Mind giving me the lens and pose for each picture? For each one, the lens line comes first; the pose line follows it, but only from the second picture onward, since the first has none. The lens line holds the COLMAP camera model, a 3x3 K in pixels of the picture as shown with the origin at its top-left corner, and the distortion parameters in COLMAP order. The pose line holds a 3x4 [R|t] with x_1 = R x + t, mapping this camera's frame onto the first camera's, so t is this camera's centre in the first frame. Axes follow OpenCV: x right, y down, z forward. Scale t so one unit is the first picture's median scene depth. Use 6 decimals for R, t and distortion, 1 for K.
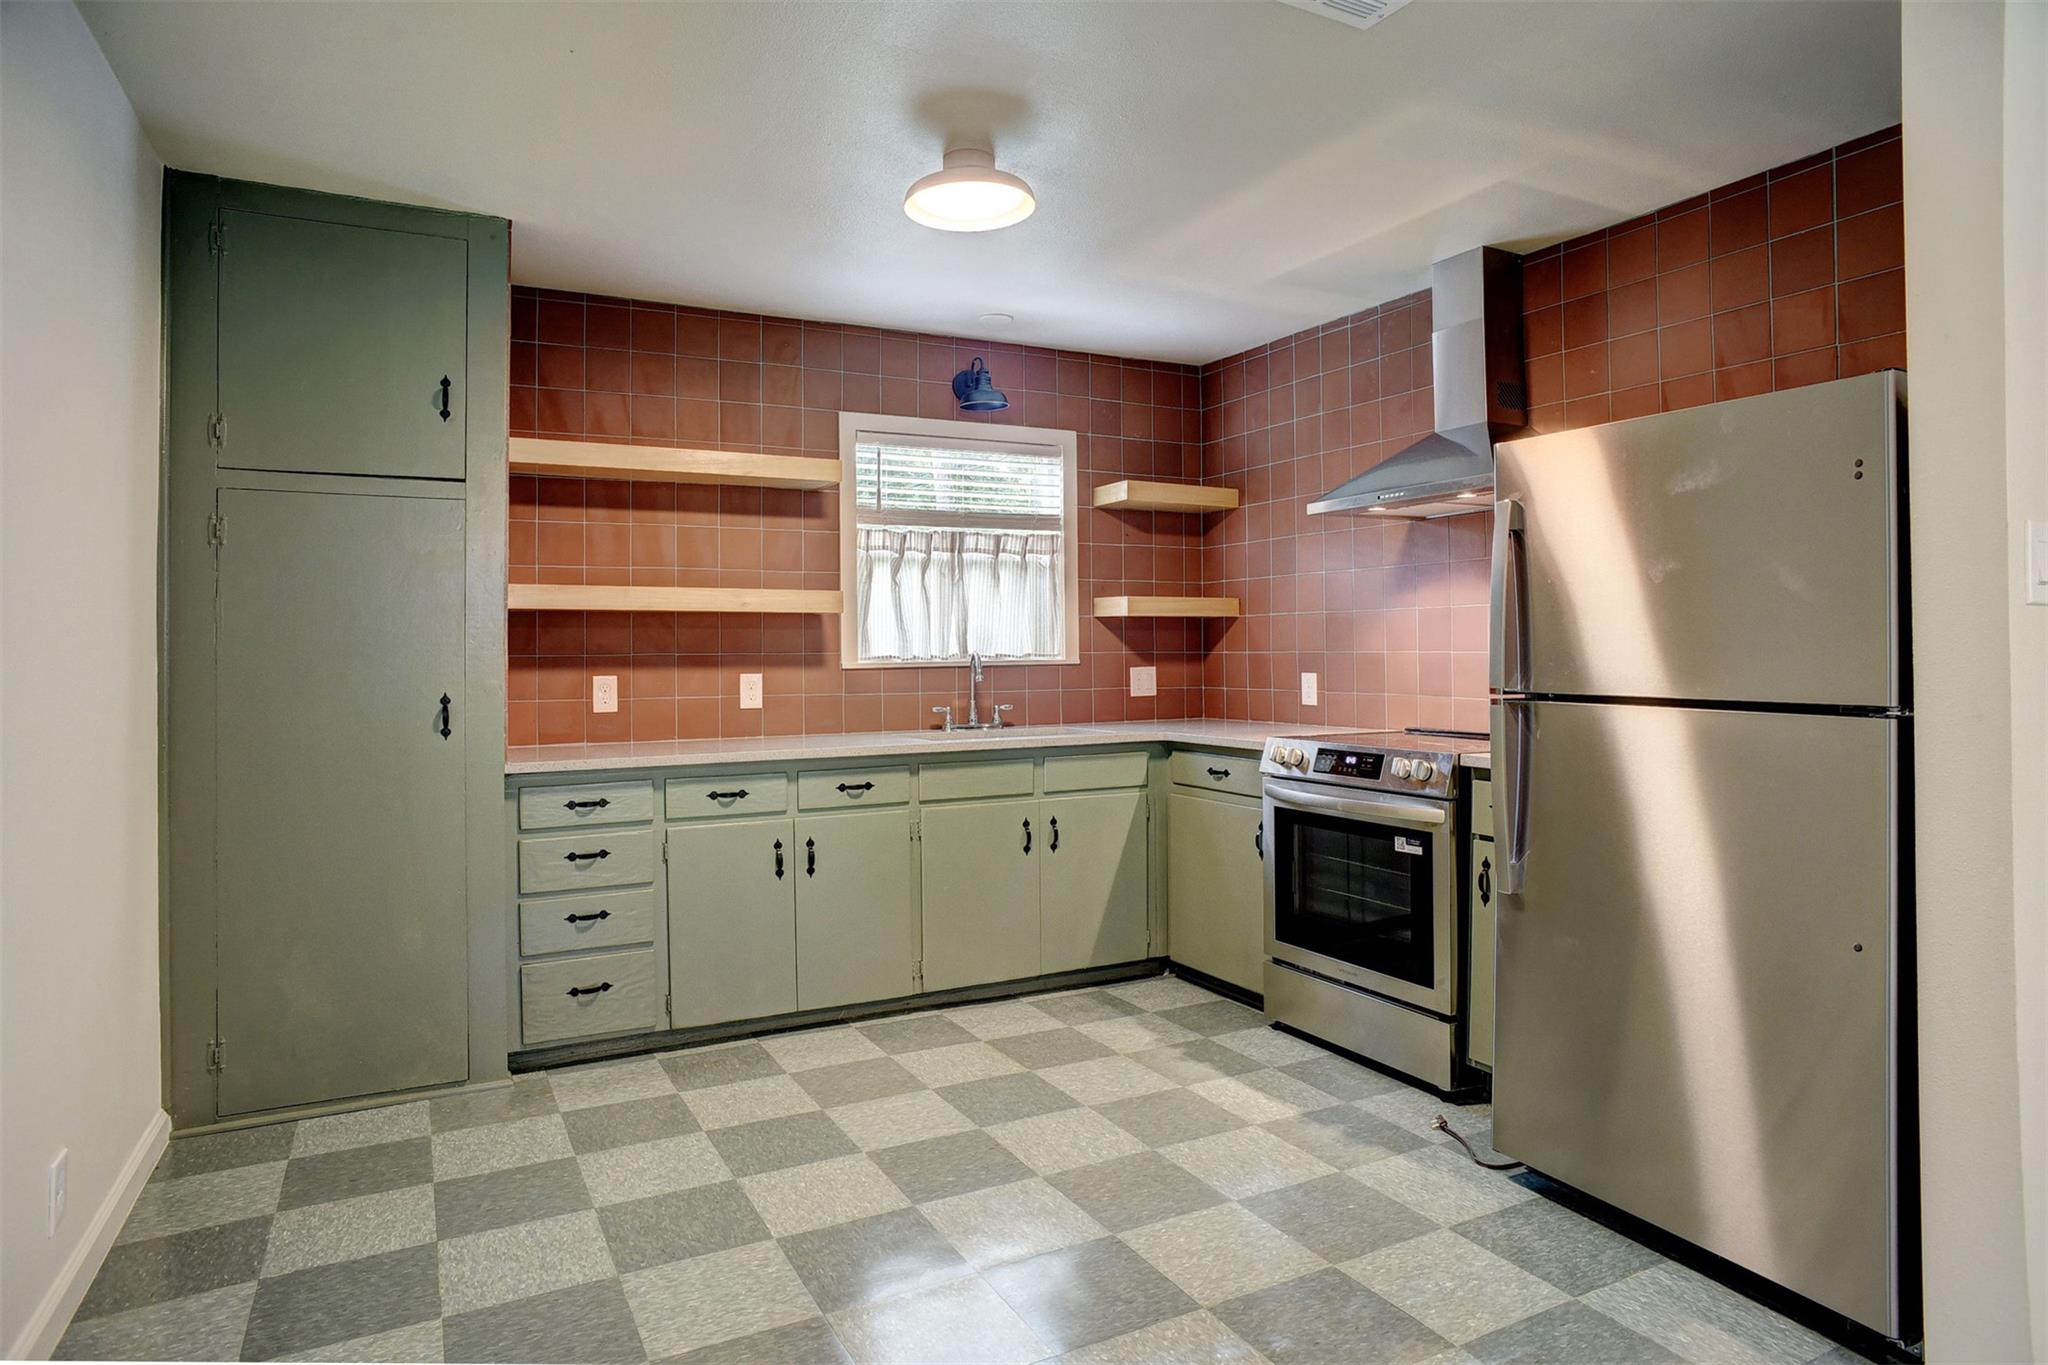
lens RADIAL K [[1210.0, 0, 956.3], [0, 1210.0, 635.9], [0, 0, 1]] dist [-0.076945, 0.048277]
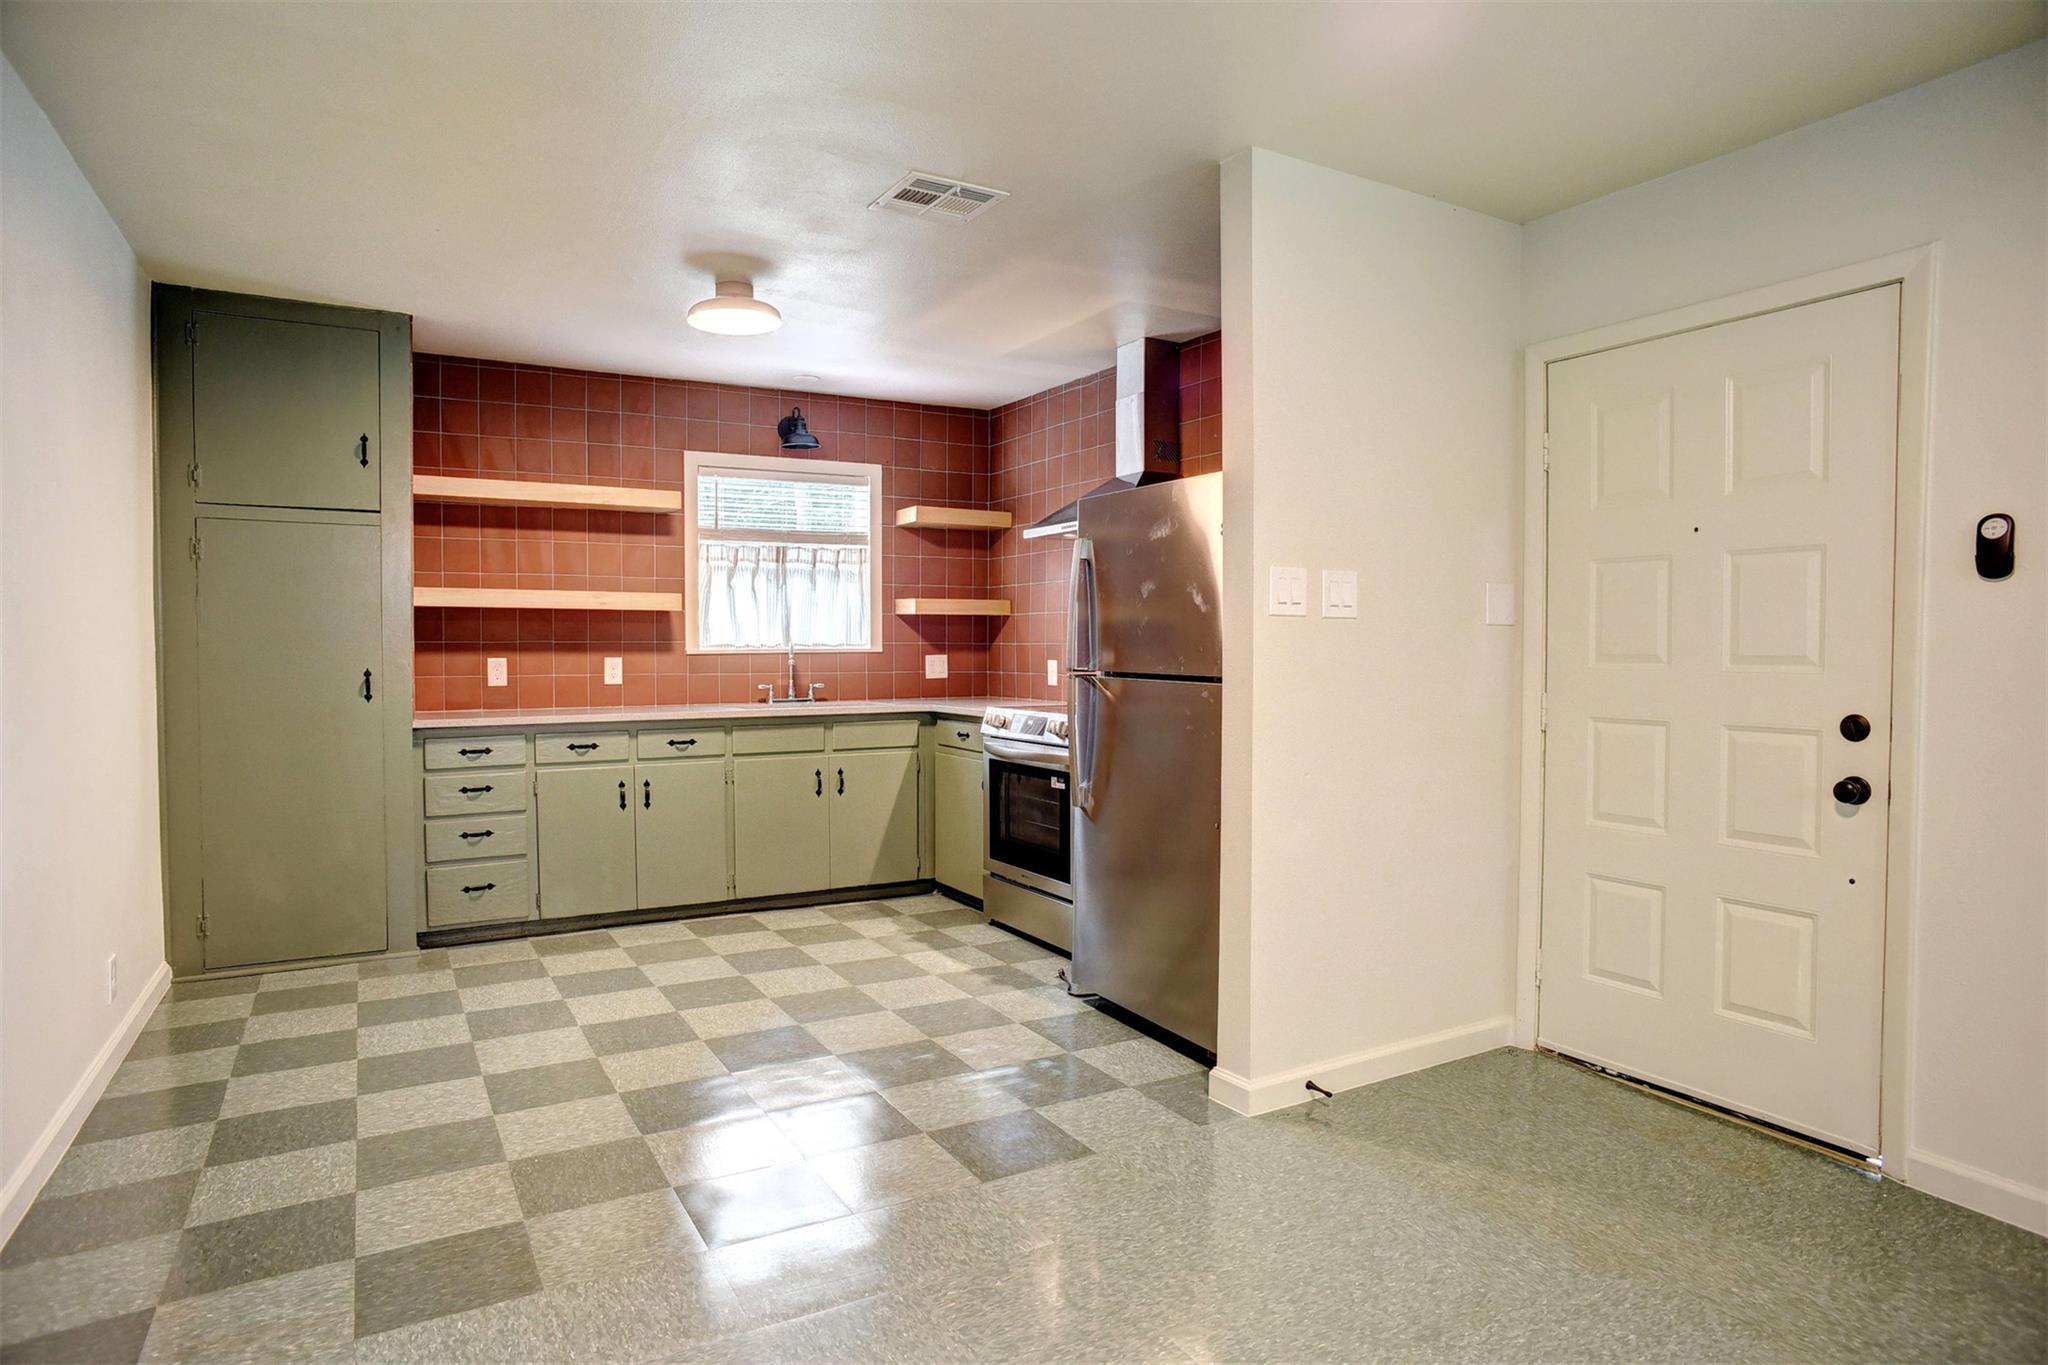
lens RADIAL K [[1210.0, 0, 938.4], [0, 1210.0, 693.4], [0, 0, 1]] dist [-0.076945, 0.048277]
pose [[0.999860, 0.007765, 0.014798, 0.182150], [-0.008539, 0.998558, 0.053000, -0.001247], [-0.014365, -0.053118, 0.998485, -0.329356]]
